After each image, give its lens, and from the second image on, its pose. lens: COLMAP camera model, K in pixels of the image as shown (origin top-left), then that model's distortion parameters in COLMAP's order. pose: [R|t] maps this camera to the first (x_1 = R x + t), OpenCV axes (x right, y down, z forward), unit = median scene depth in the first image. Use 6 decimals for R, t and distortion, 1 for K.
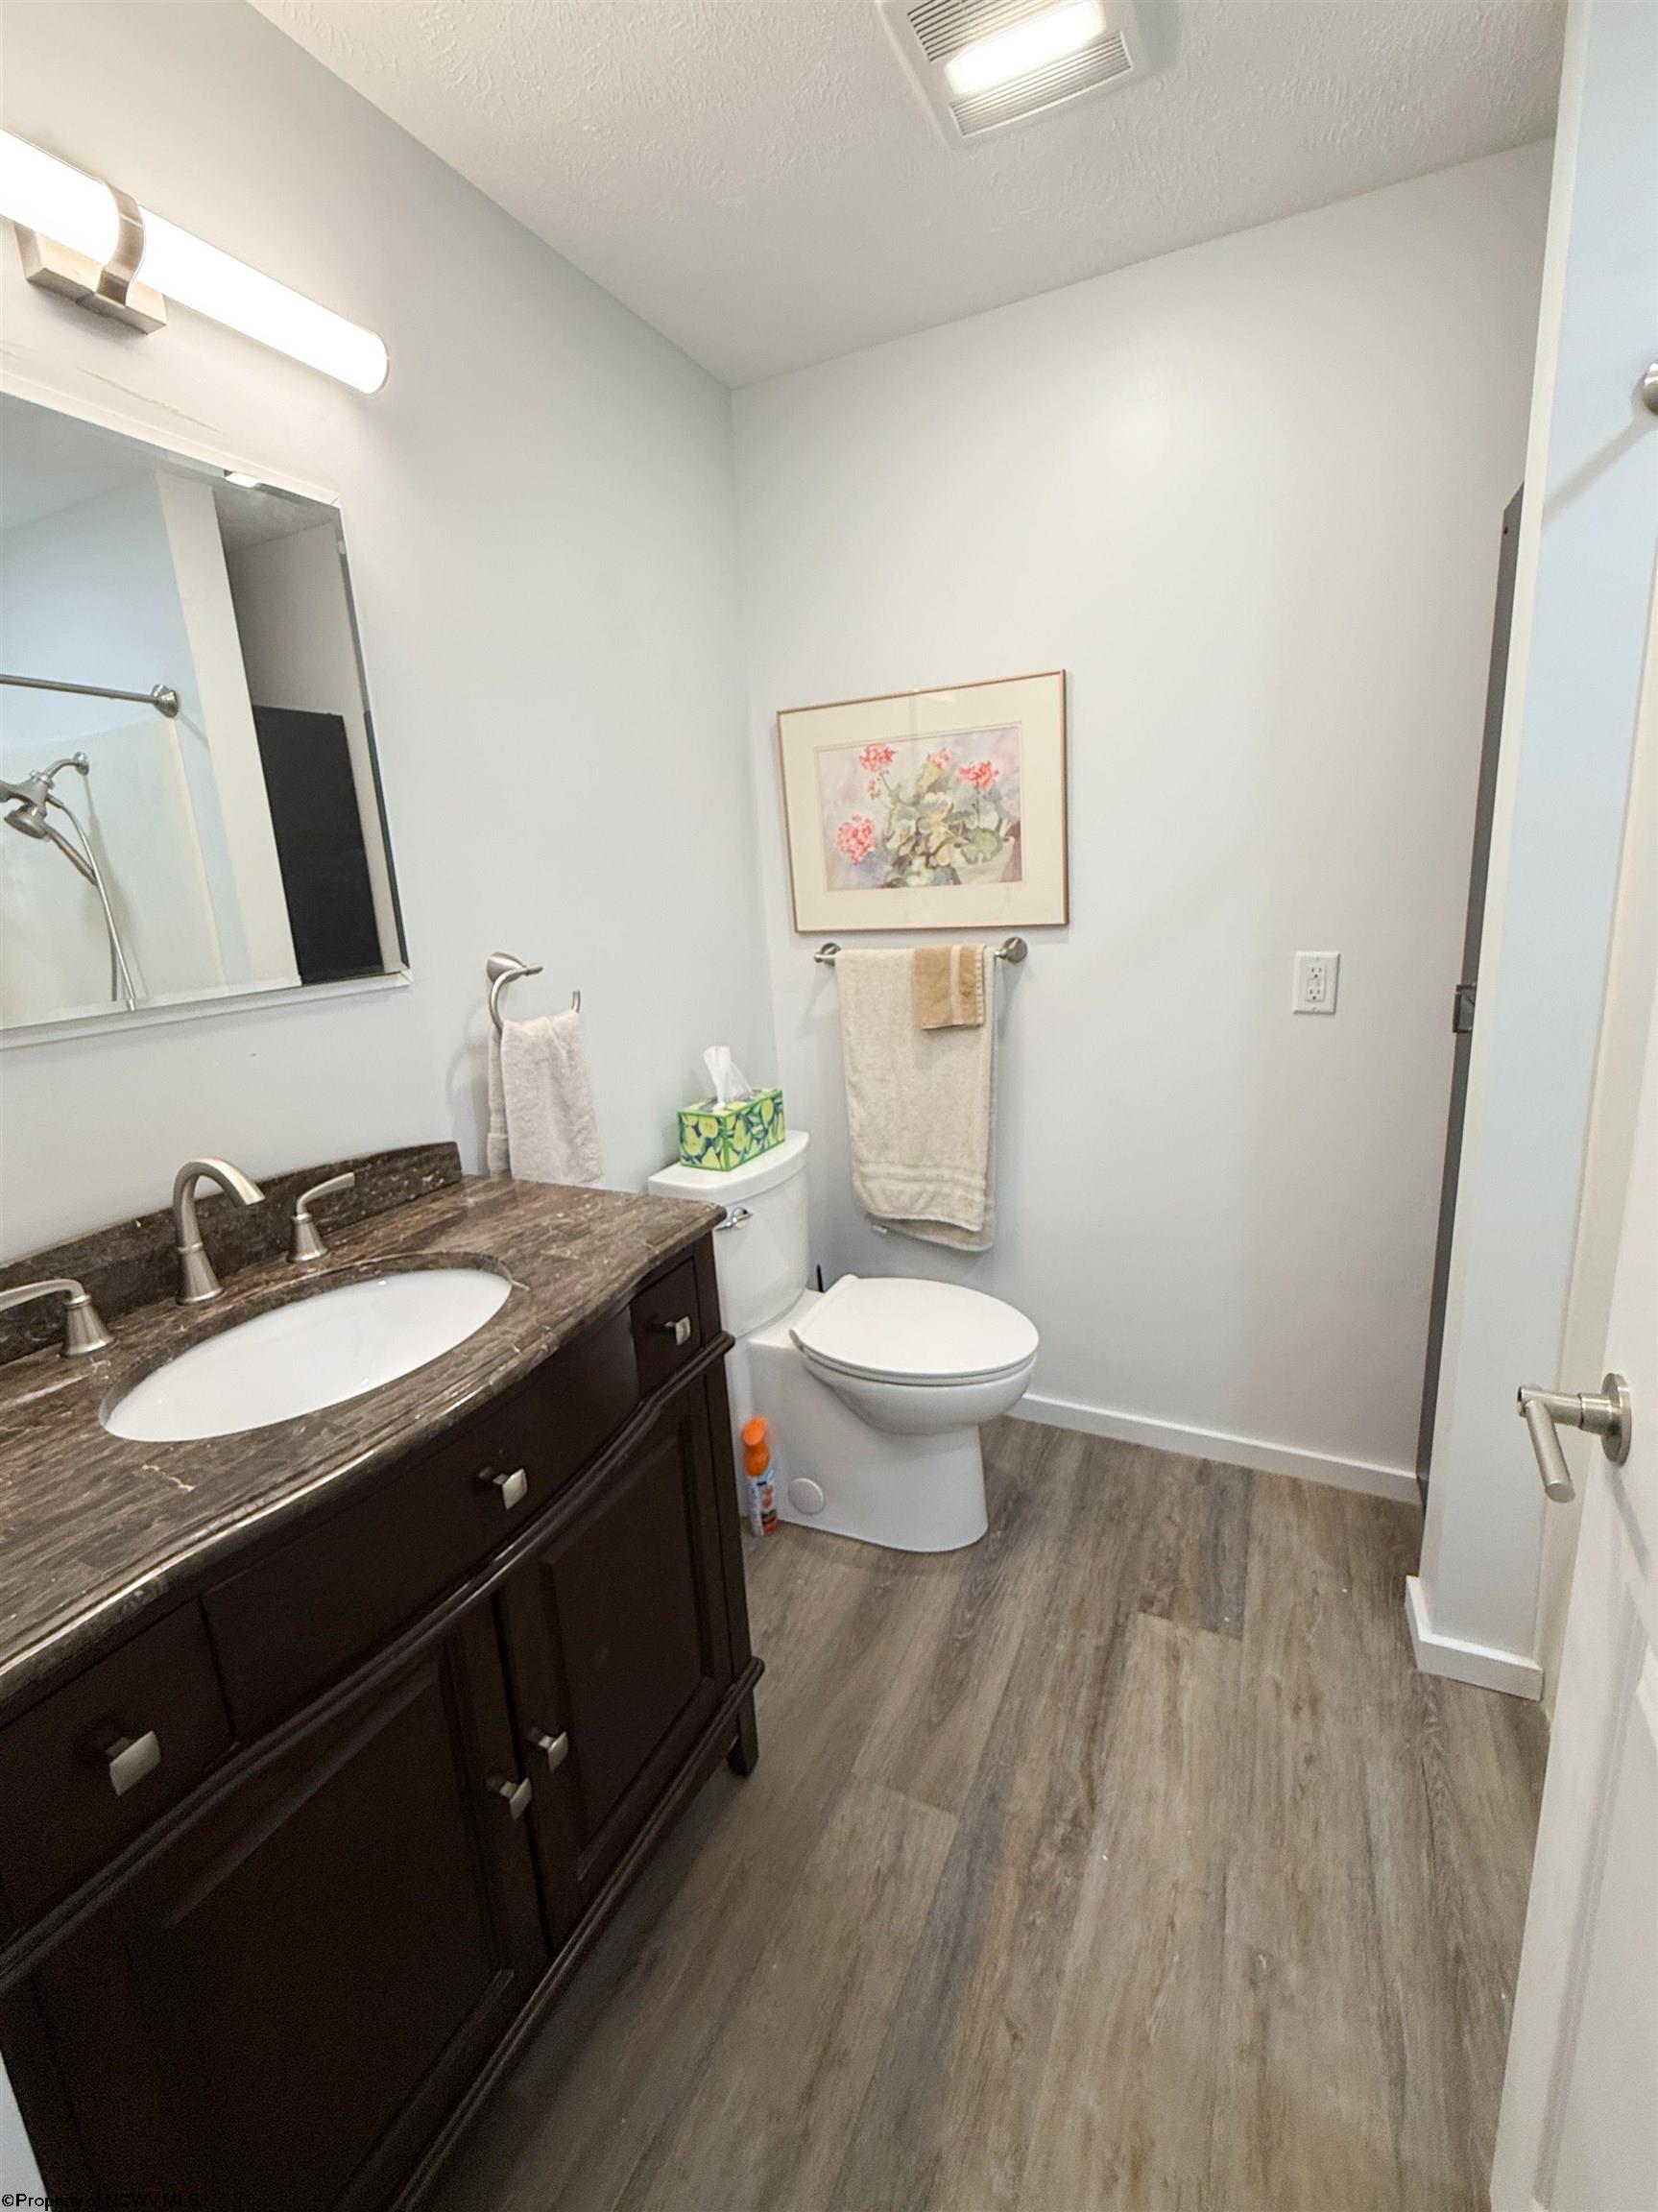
lens RADIAL K [[878.8, 0, 829.0], [0, 878.8, 1106.0], [0, 0, 1]] dist [0.000376, 0.000293]
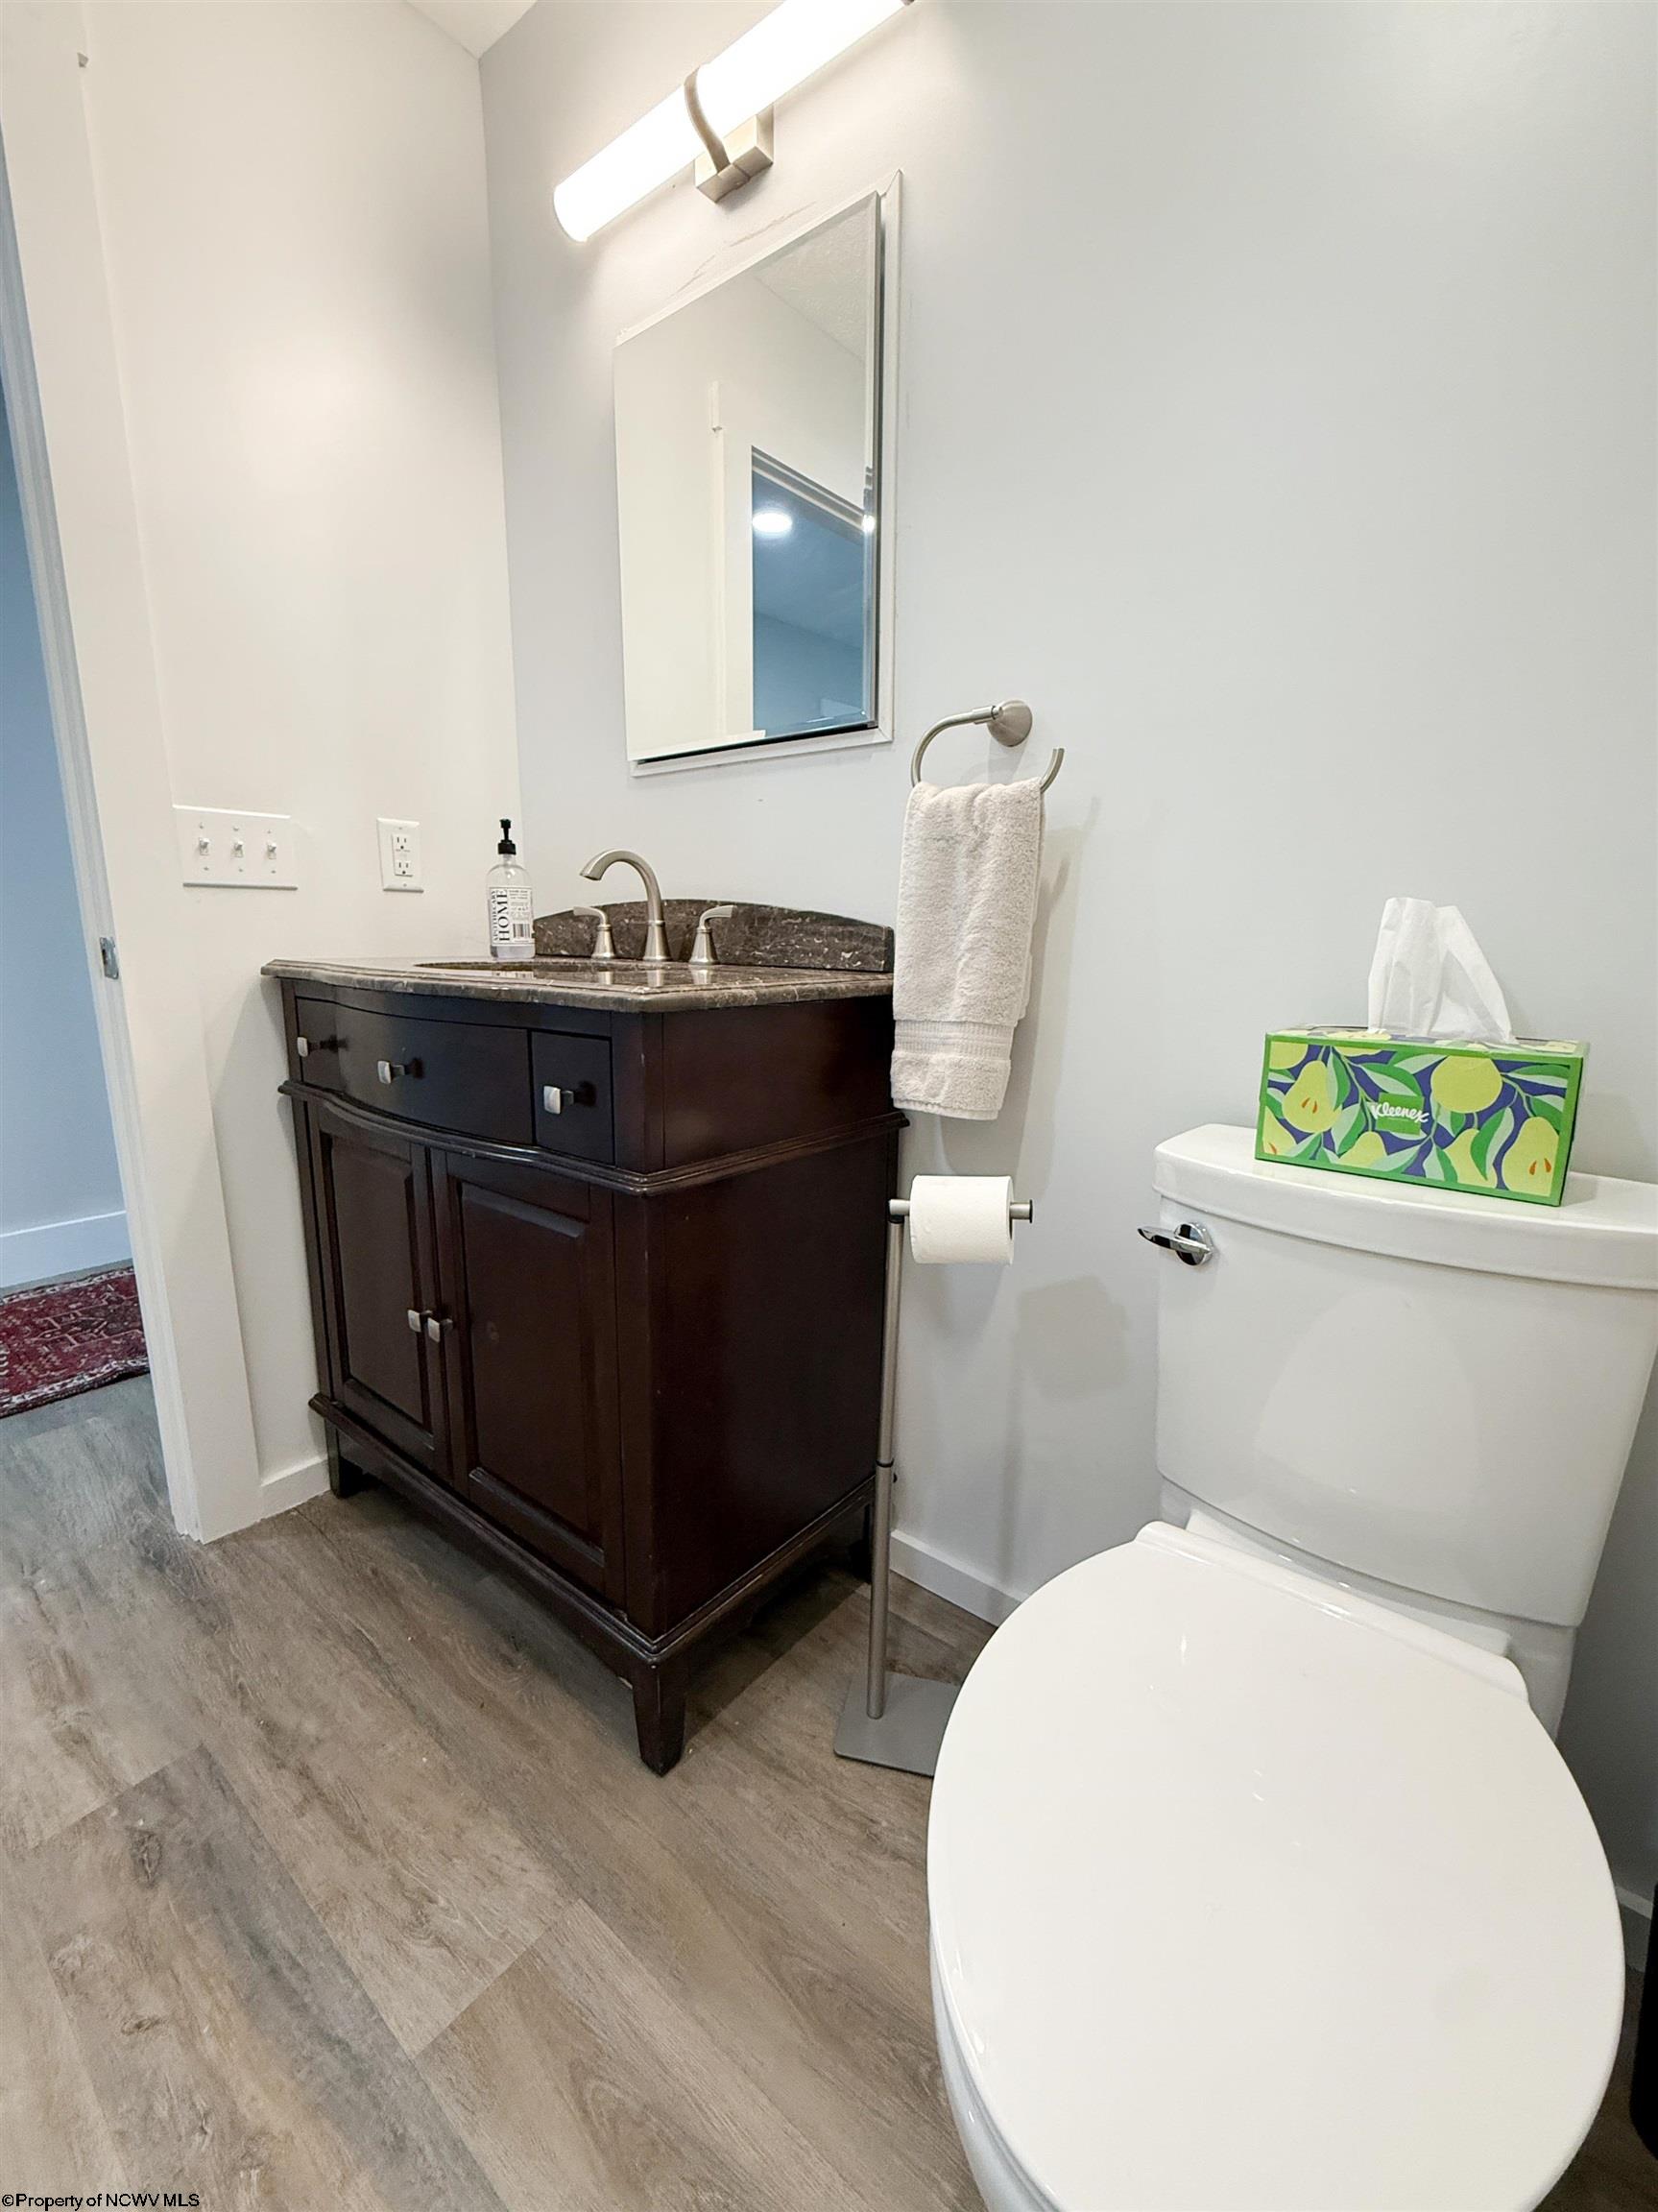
lens RADIAL K [[886.6, 0, 821.0], [0, 886.6, 1107.0], [0, 0, 1]] dist [0.001852, 0.000165]
pose [[-0.193847, 0.256683, -0.946857, 0.481488], [-0.245936, 0.921629, 0.300193, -0.045246], [0.949705, 0.291057, -0.115527, 1.094189]]
